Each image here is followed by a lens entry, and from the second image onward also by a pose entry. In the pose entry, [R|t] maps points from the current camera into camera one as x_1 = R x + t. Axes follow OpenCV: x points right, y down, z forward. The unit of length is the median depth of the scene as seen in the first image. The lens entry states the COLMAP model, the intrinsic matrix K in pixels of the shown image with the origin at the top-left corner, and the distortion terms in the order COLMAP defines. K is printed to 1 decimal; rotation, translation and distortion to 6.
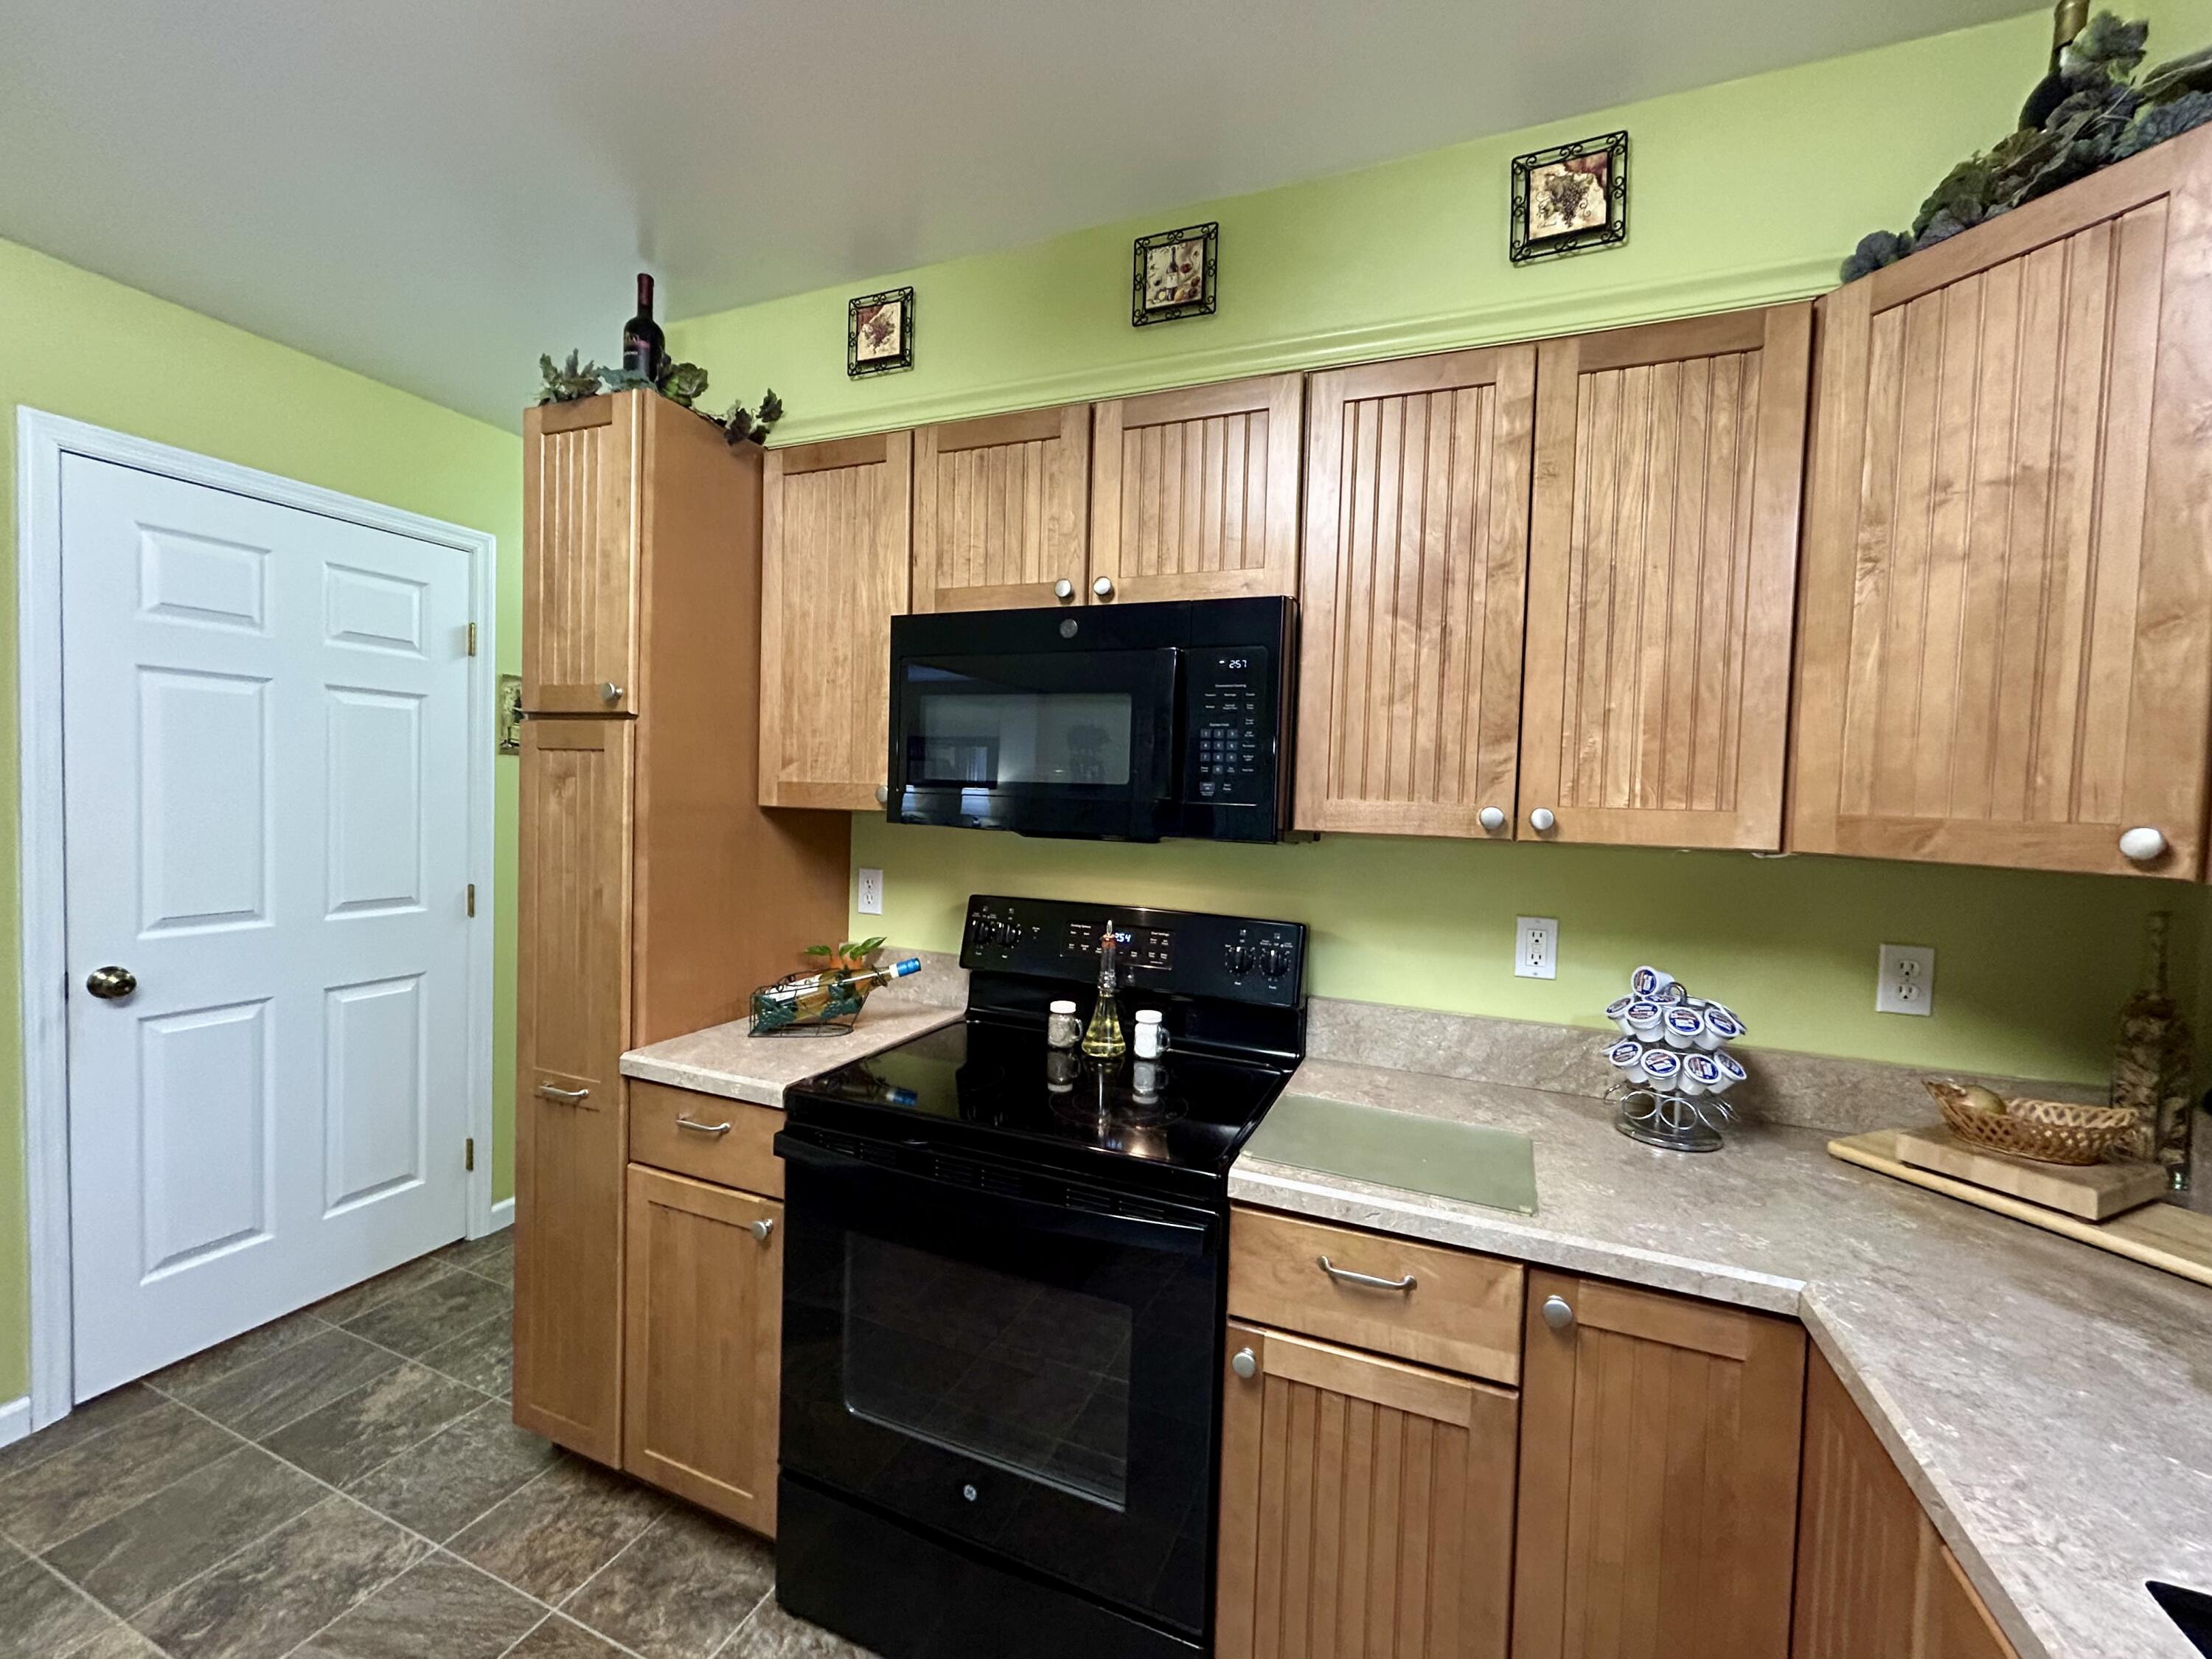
lens RADIAL K [[895.4, 0, 1107.1], [0, 895.4, 825.8], [0, 0, 1]] dist [0.000532, 0.000080]
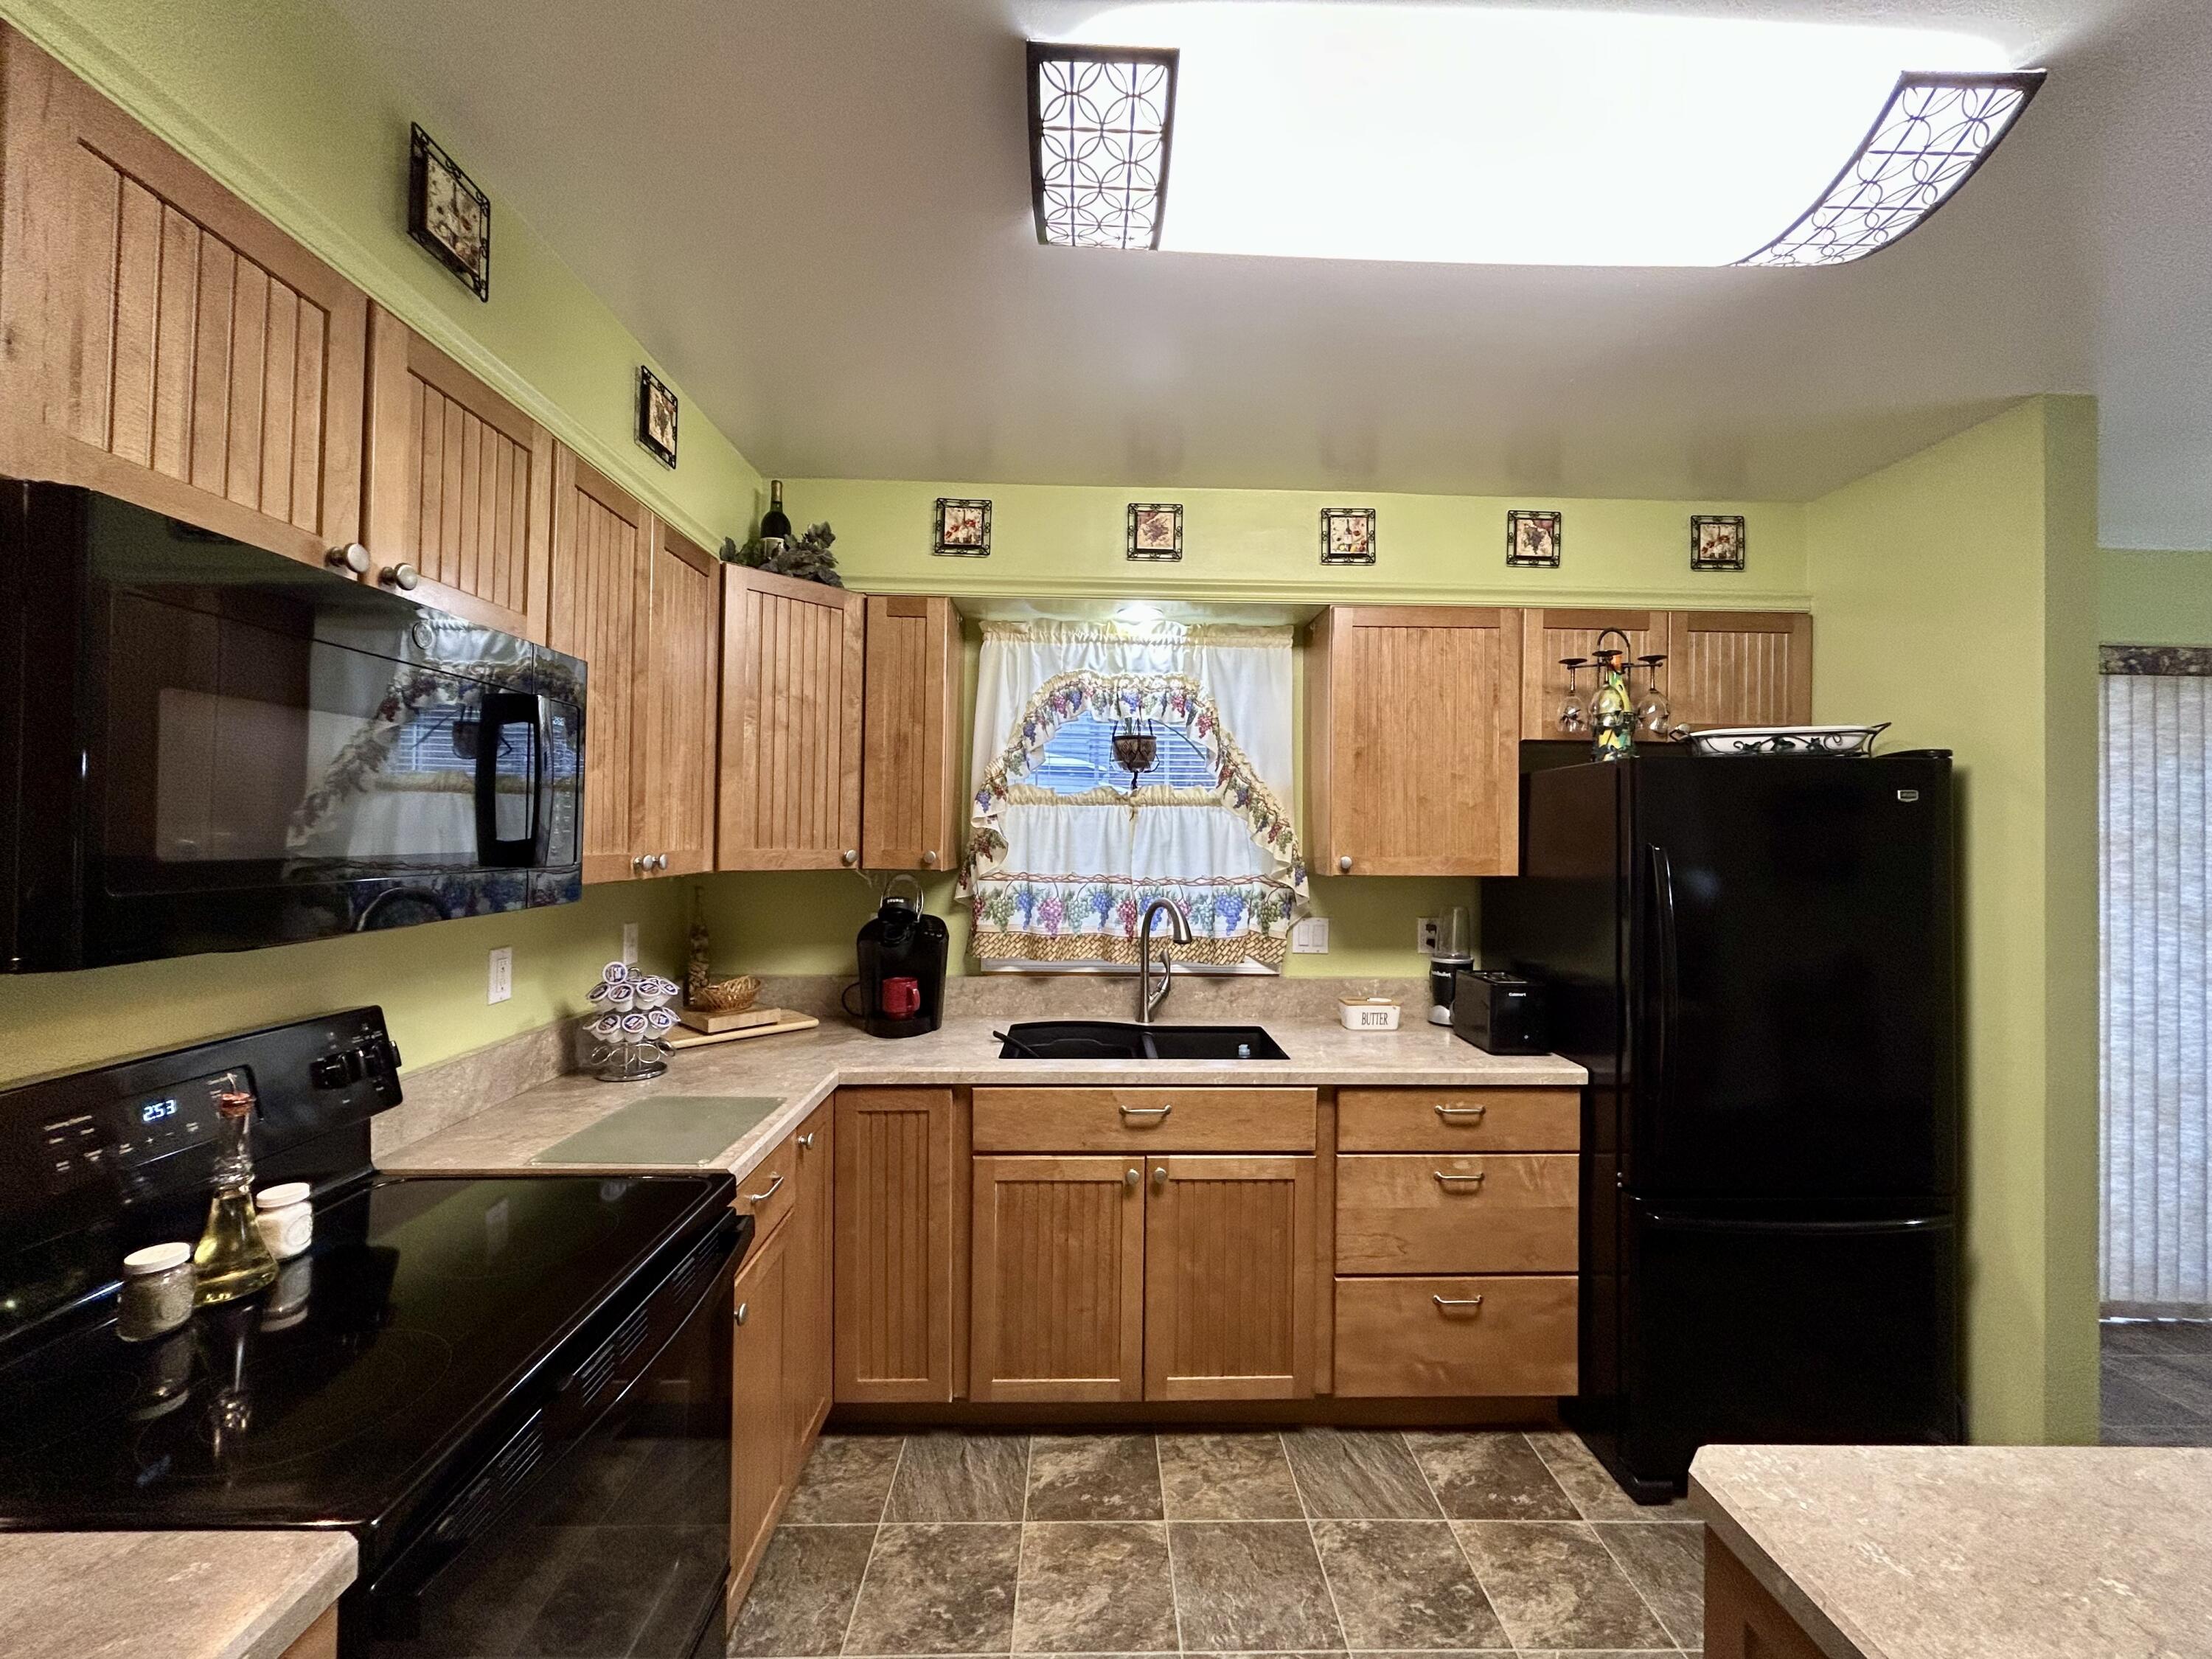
lens RADIAL K [[895.4, 0, 1103.4], [0, 895.4, 828.9], [0, 0, 1]] dist [0.000532, 0.000080]
pose [[-0.397925, -0.032969, 0.916825, -0.926722], [0.008762, 0.999172, 0.039734, -0.094195], [-0.917376, 0.023845, -0.397307, 0.809864]]
